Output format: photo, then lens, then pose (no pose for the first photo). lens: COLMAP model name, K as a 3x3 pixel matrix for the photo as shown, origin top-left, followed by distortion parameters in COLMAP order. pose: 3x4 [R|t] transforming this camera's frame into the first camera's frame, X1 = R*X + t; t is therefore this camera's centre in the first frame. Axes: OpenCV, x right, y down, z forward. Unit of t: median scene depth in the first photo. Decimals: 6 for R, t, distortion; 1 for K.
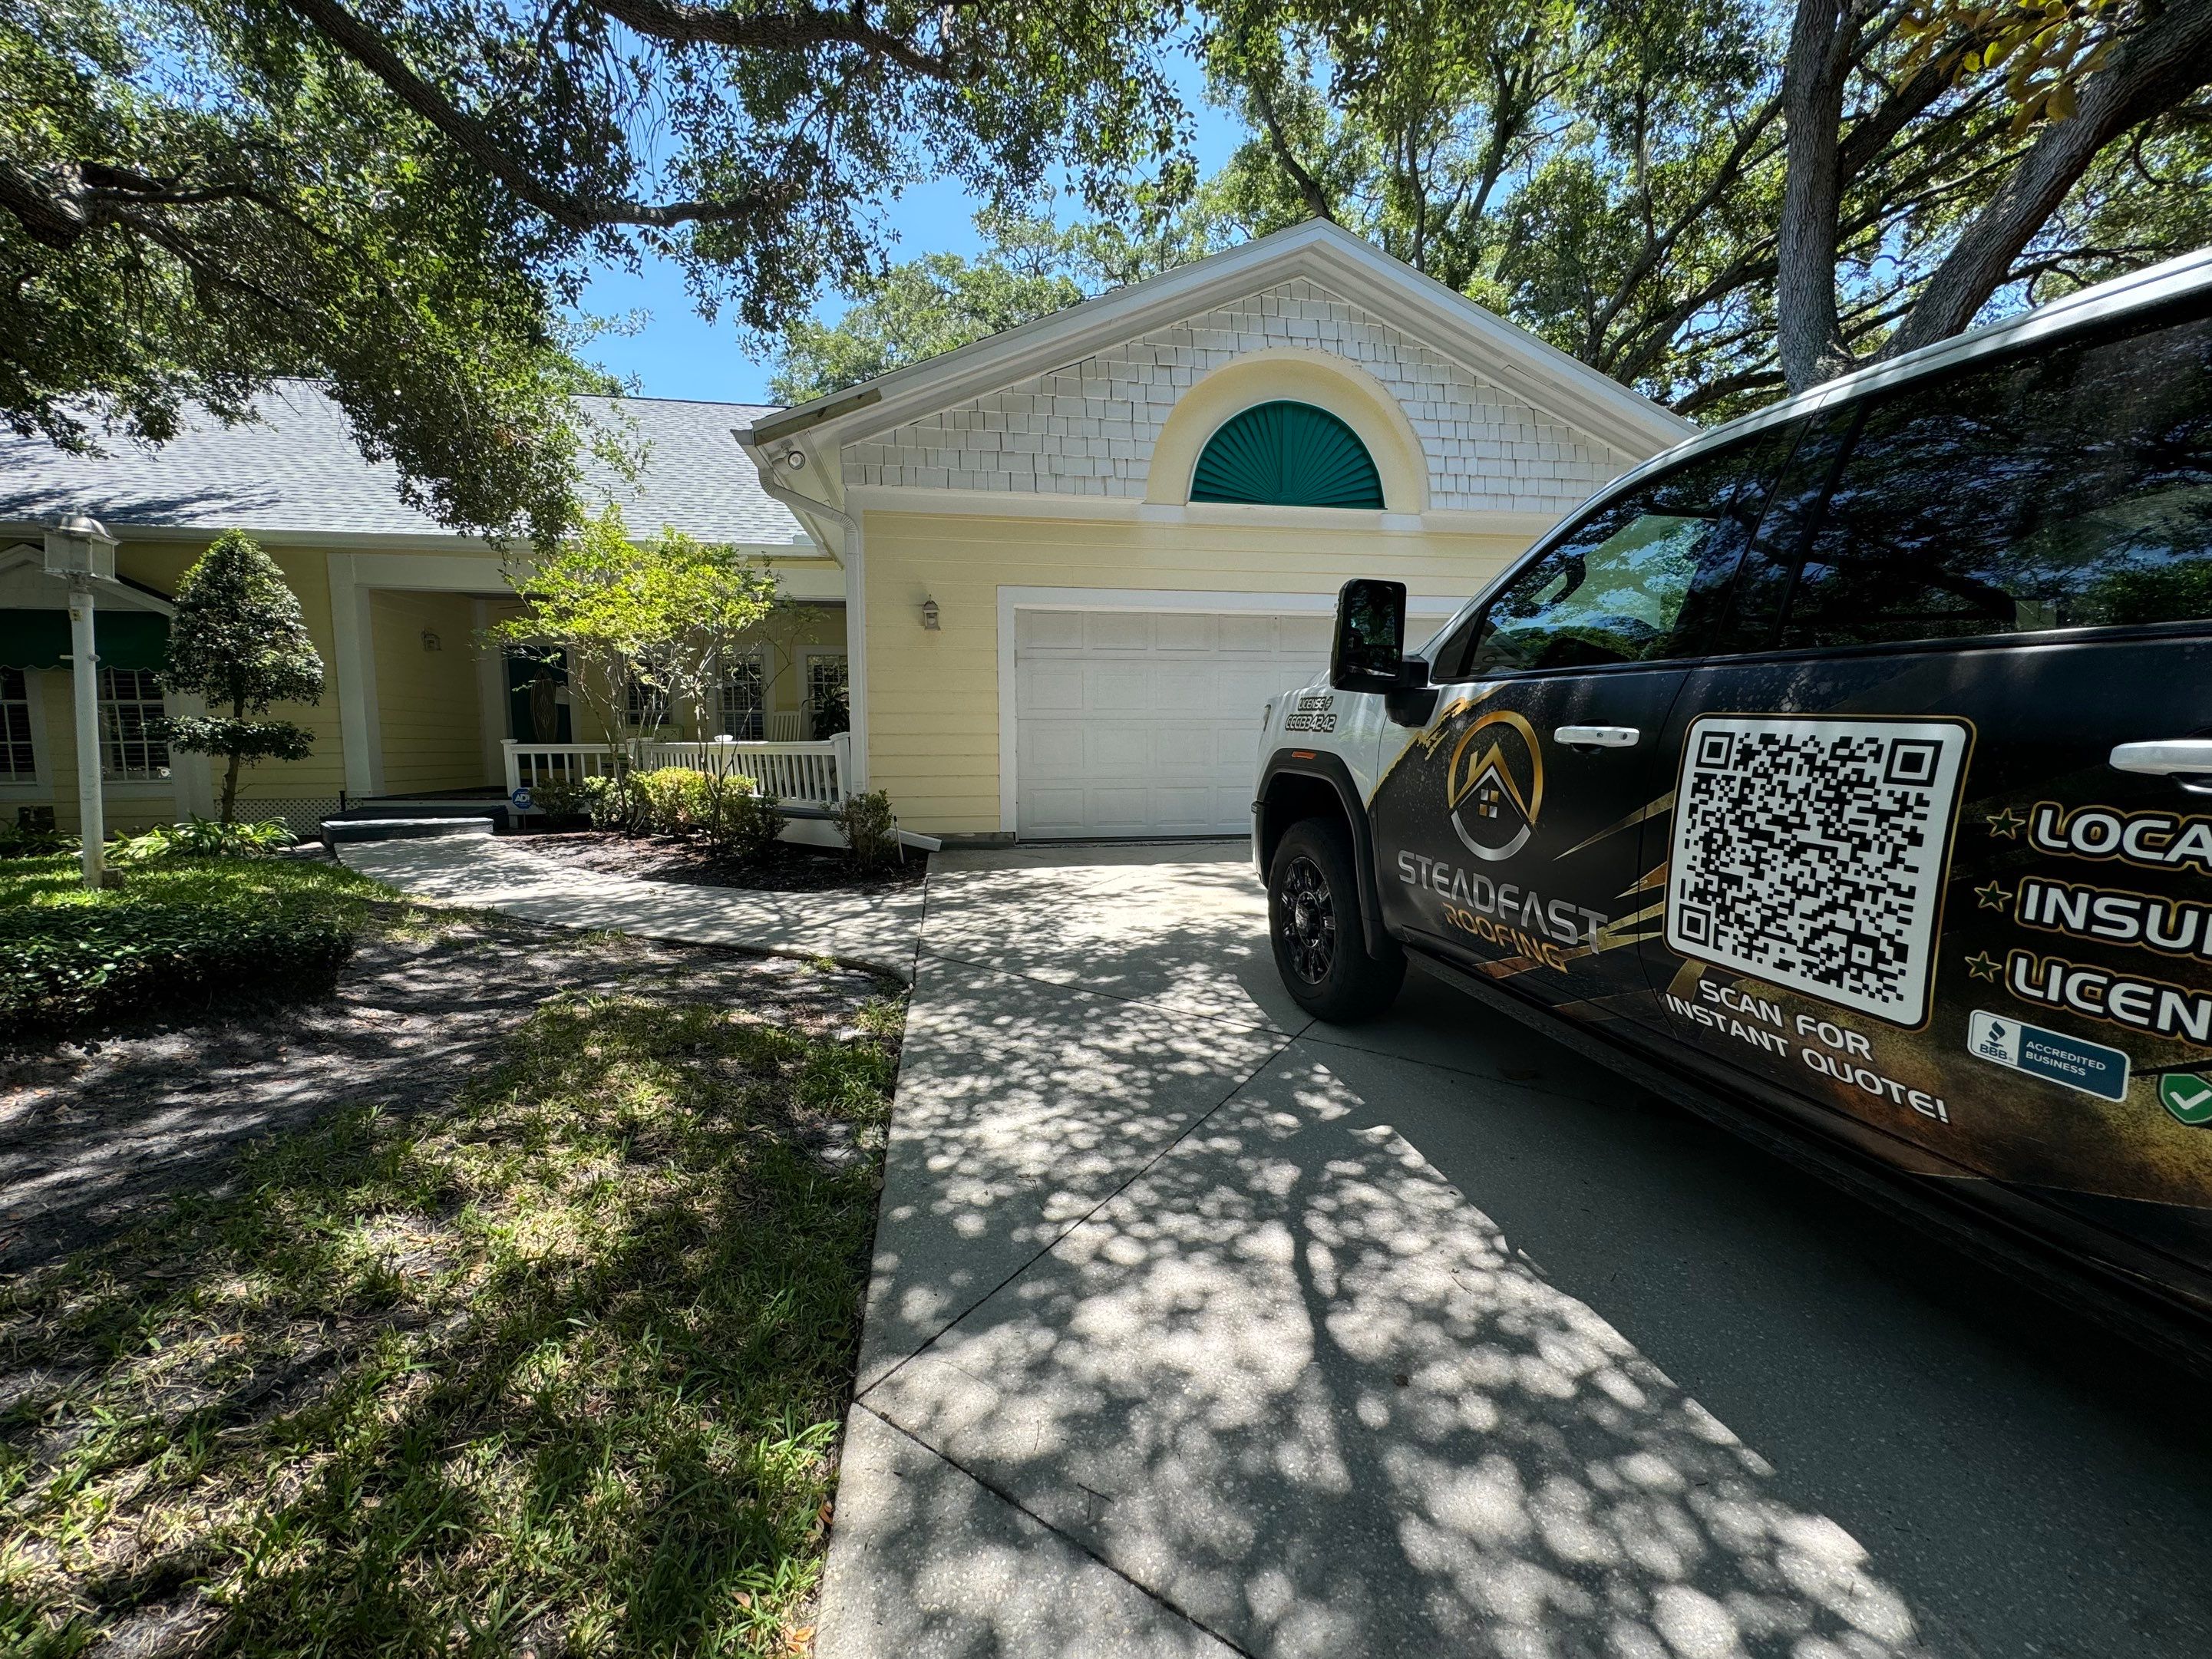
lens RADIAL K [[885.1, 0, 1108.5], [0, 885.1, 827.2], [0, 0, 1]] dist [-0.003127, -0.000268]
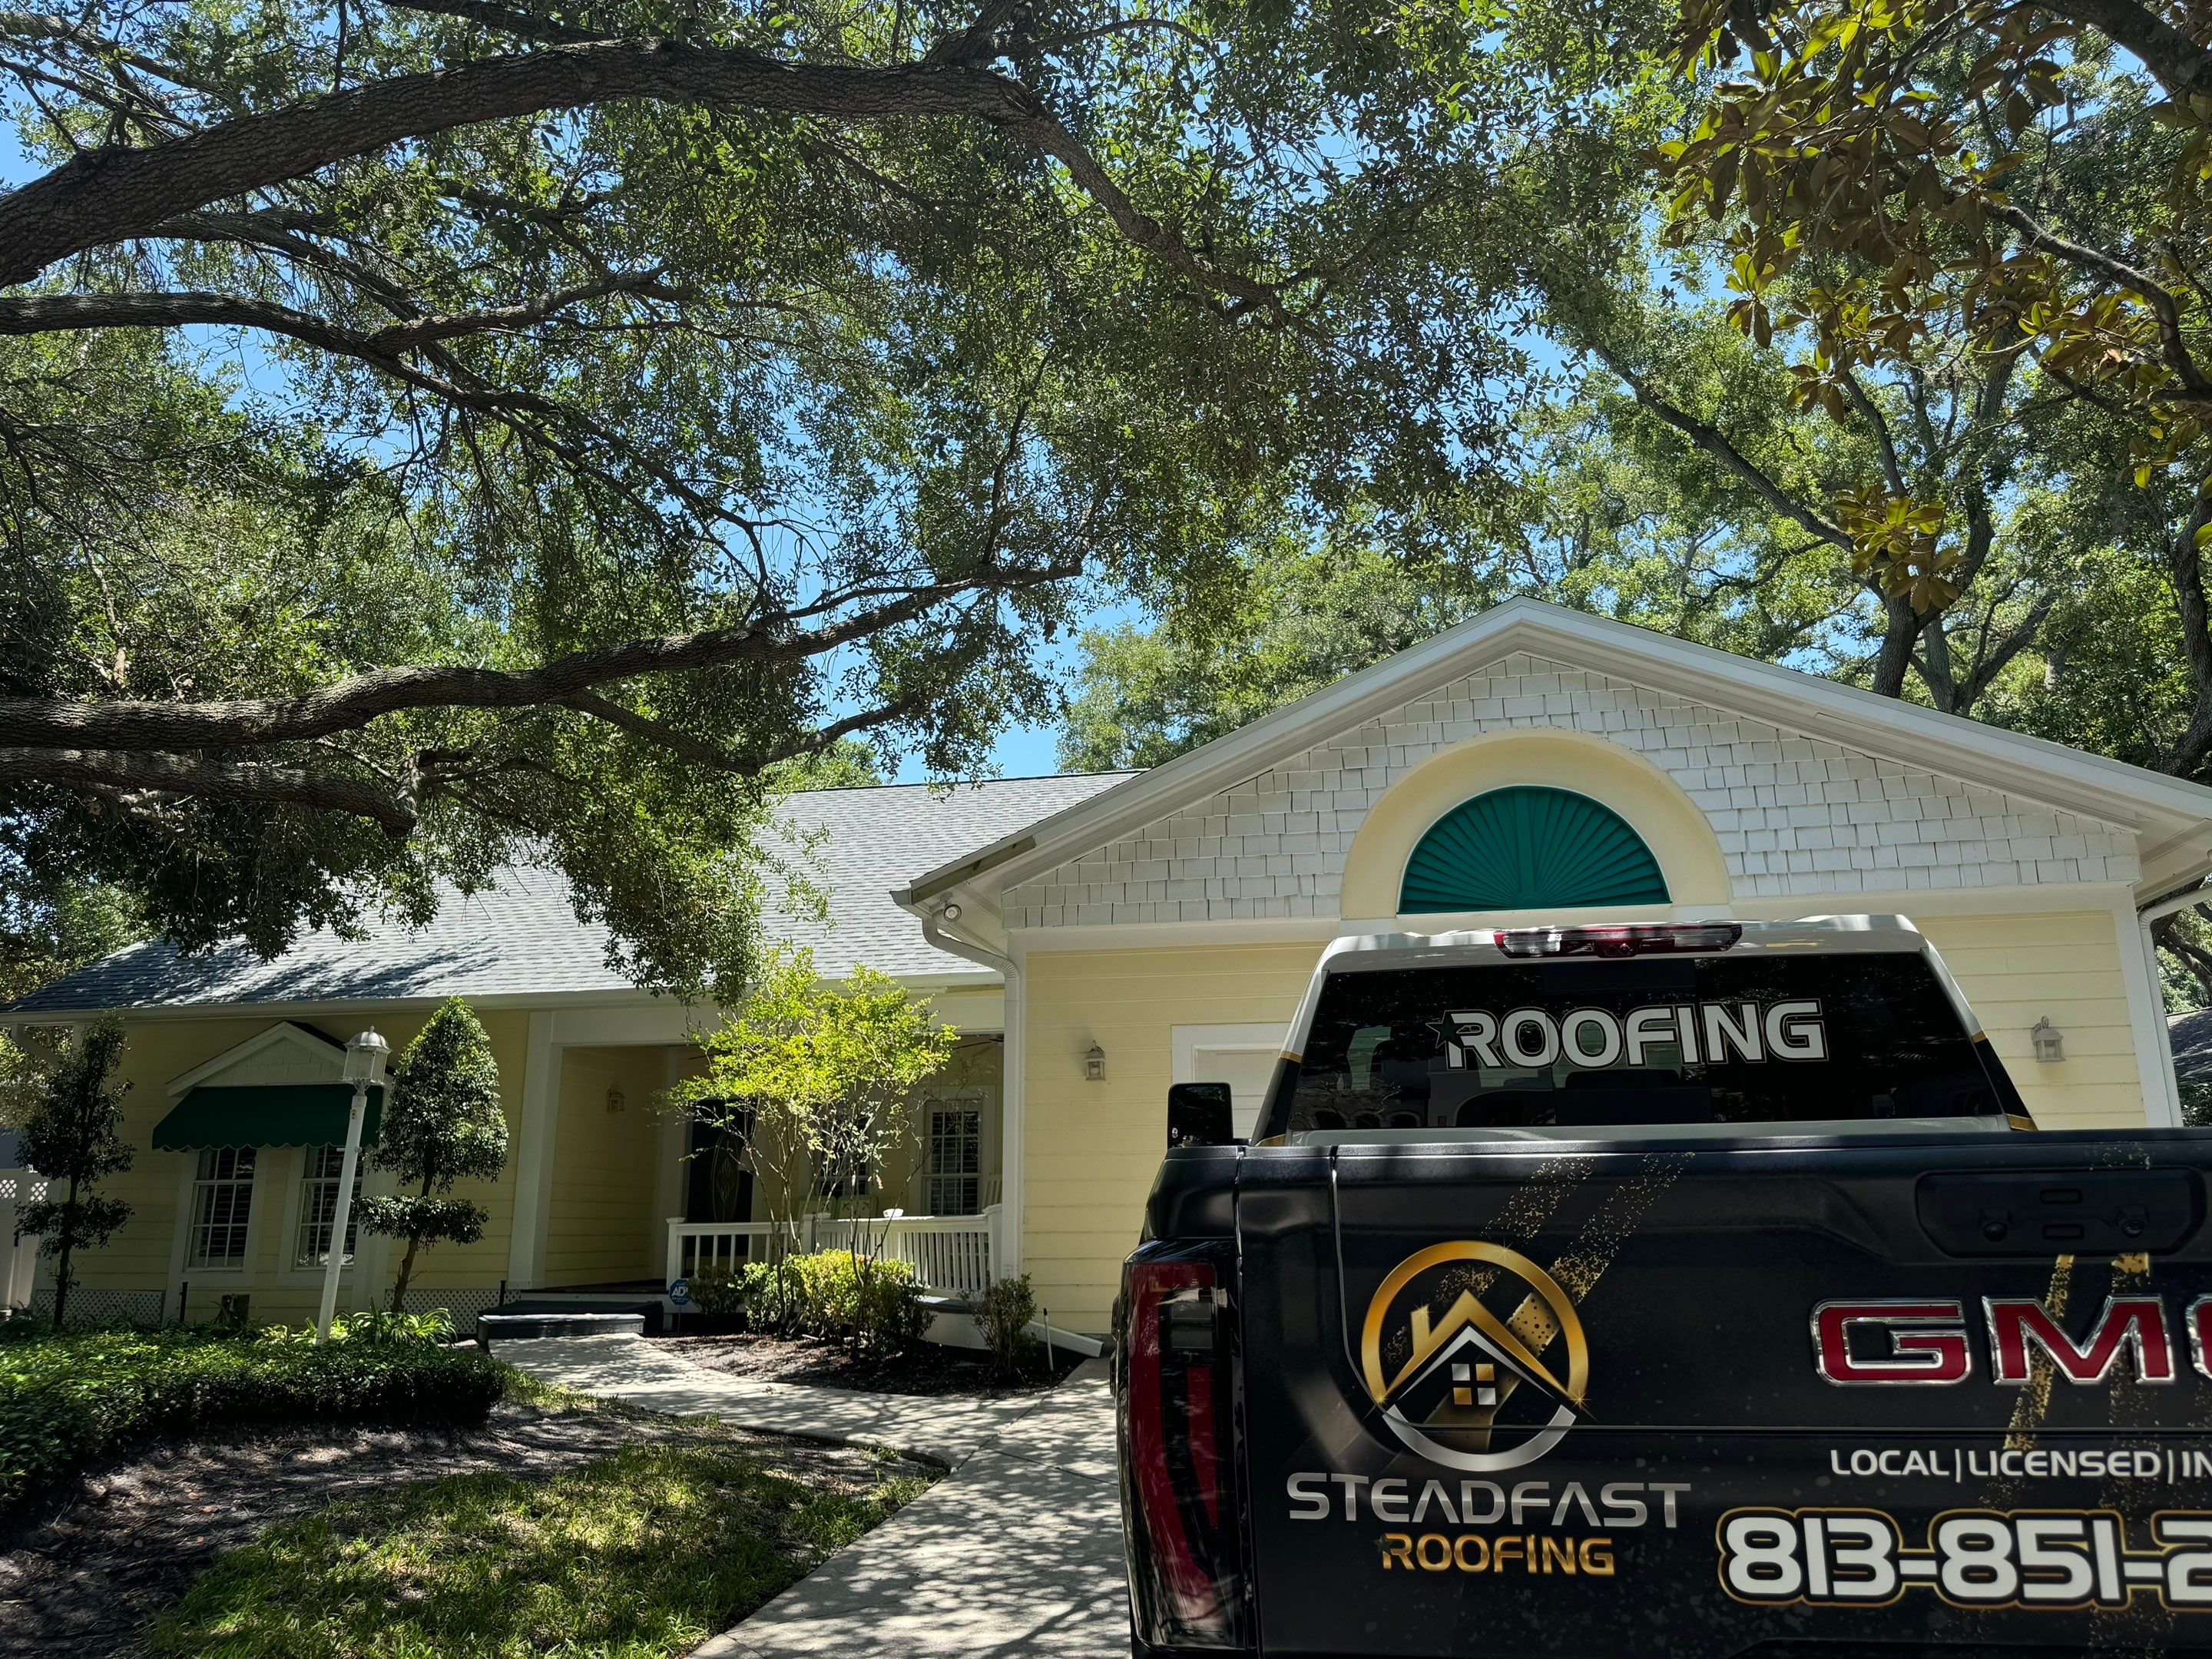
lens RADIAL K [[1616.8, 0, 1112.0], [0, 1616.8, 823.6], [0, 0, 1]] dist [0.139263, -0.259186]
pose [[0.934483, -0.087764, -0.345020, 0.337565], [-0.031062, 0.945341, -0.324599, 0.047142], [0.354650, 0.314049, 0.880680, -0.412748]]
